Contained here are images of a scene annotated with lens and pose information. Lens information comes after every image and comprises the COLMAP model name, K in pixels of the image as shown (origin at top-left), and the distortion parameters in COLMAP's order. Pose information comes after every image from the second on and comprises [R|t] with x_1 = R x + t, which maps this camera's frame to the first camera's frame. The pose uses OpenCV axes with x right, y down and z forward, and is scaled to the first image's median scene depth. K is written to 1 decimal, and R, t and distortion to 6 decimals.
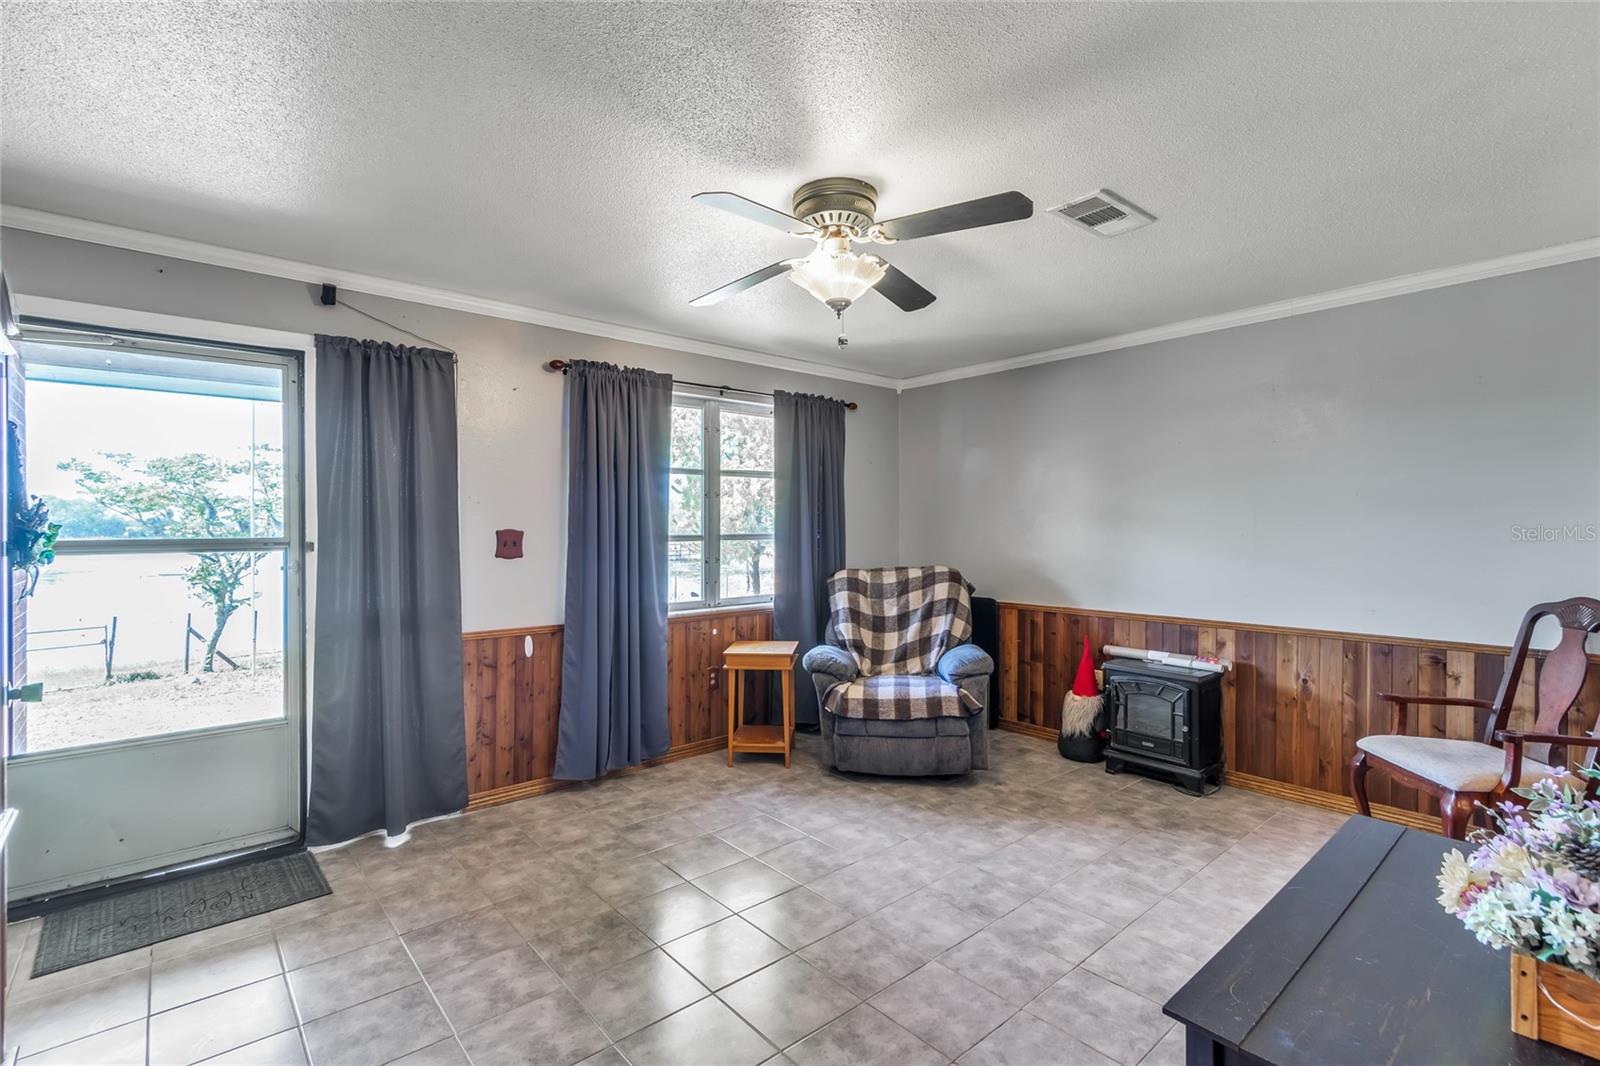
lens RADIAL K [[736.8, 0, 790.1], [0, 736.8, 528.5], [0, 0, 1]] dist [0.008450, -0.002044]
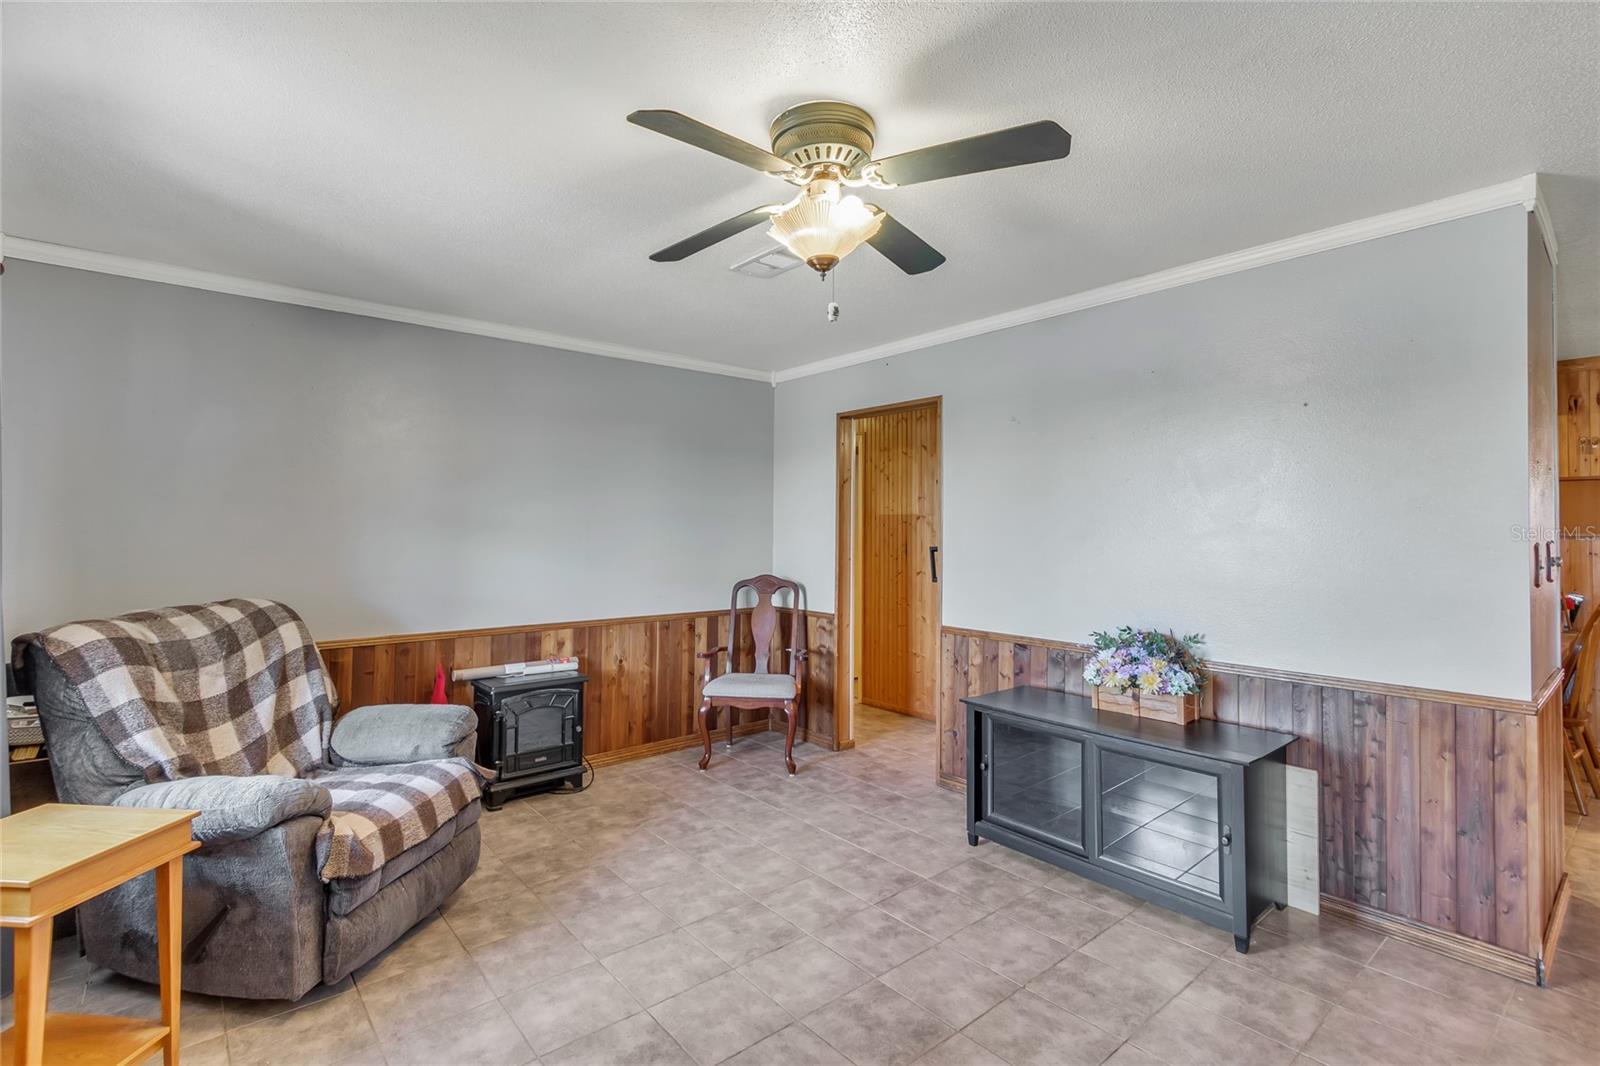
lens RADIAL K [[736.8, 0, 790.3], [0, 736.8, 525.2], [0, 0, 1]] dist [0.008450, -0.002044]
pose [[0.012209, 0.010237, 0.999873, -0.507293], [-0.003255, 0.999943, -0.010198, -0.004860], [-0.999920, -0.003130, 0.012241, 0.704304]]
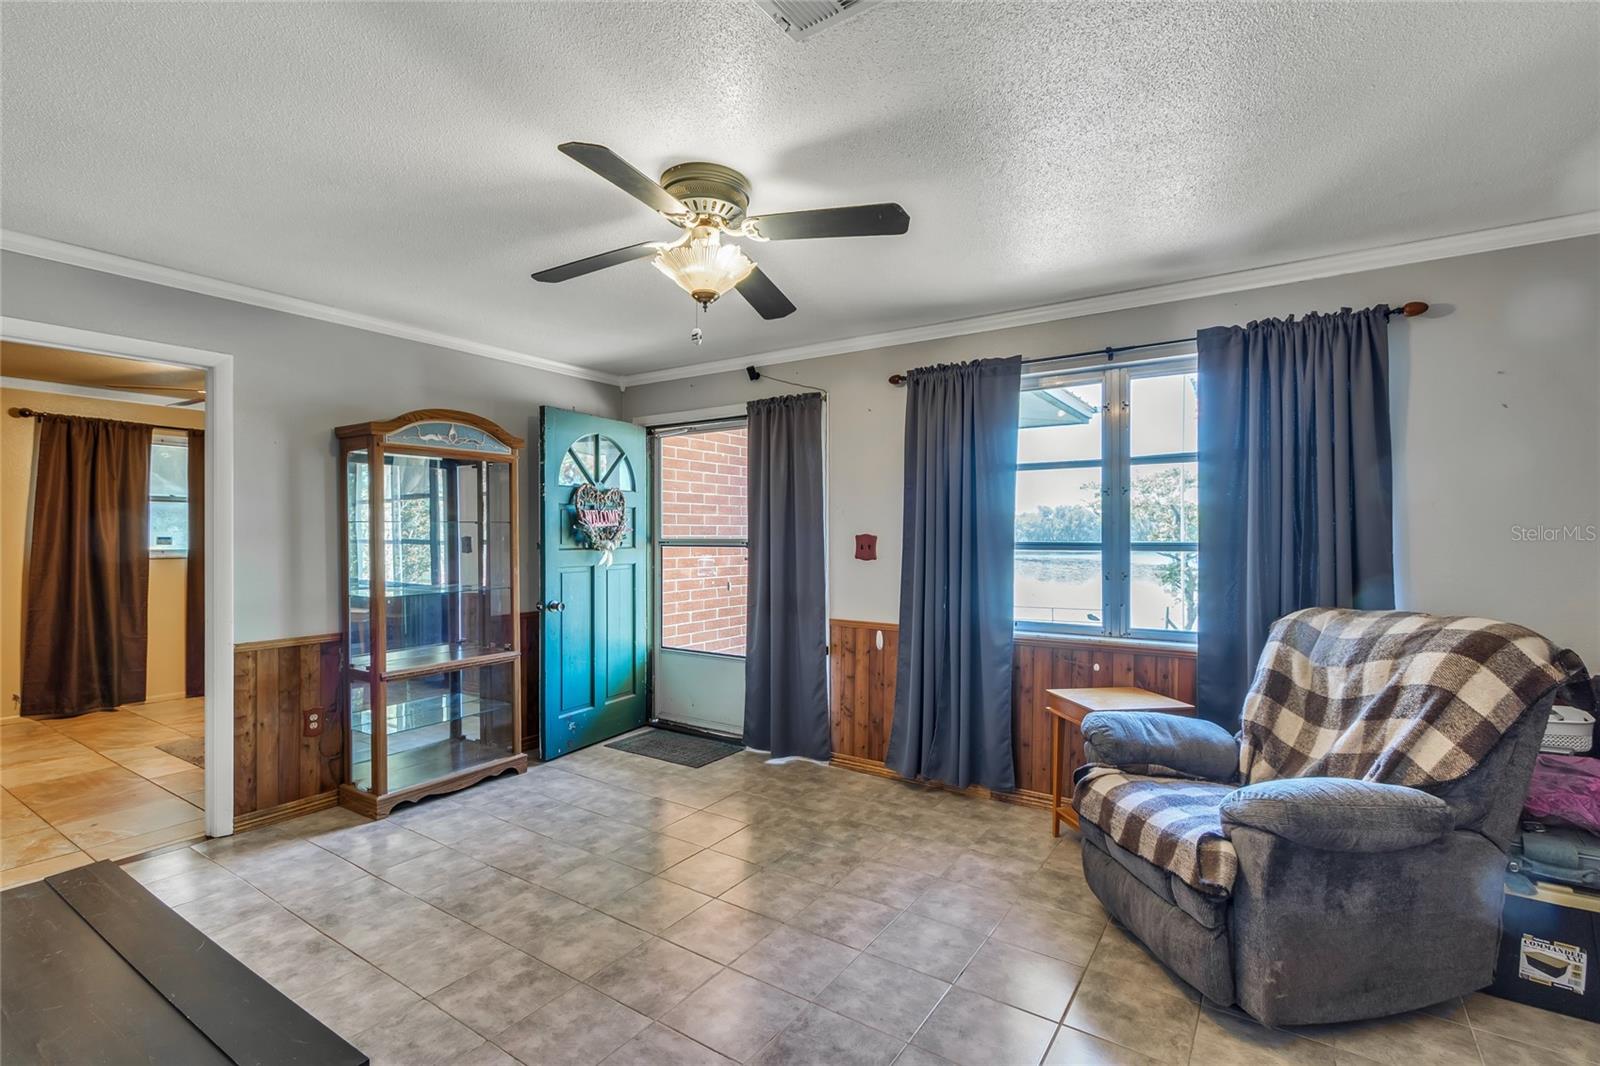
lens RADIAL K [[736.8, 0, 779.9], [0, 736.8, 539.9], [0, 0, 1]] dist [0.008450, -0.002044]
pose [[0.253624, 0.011394, -0.967236, 0.690376], [-0.004513, 0.999934, 0.010596, -0.001629], [0.967292, 0.001678, 0.253658, 0.586203]]
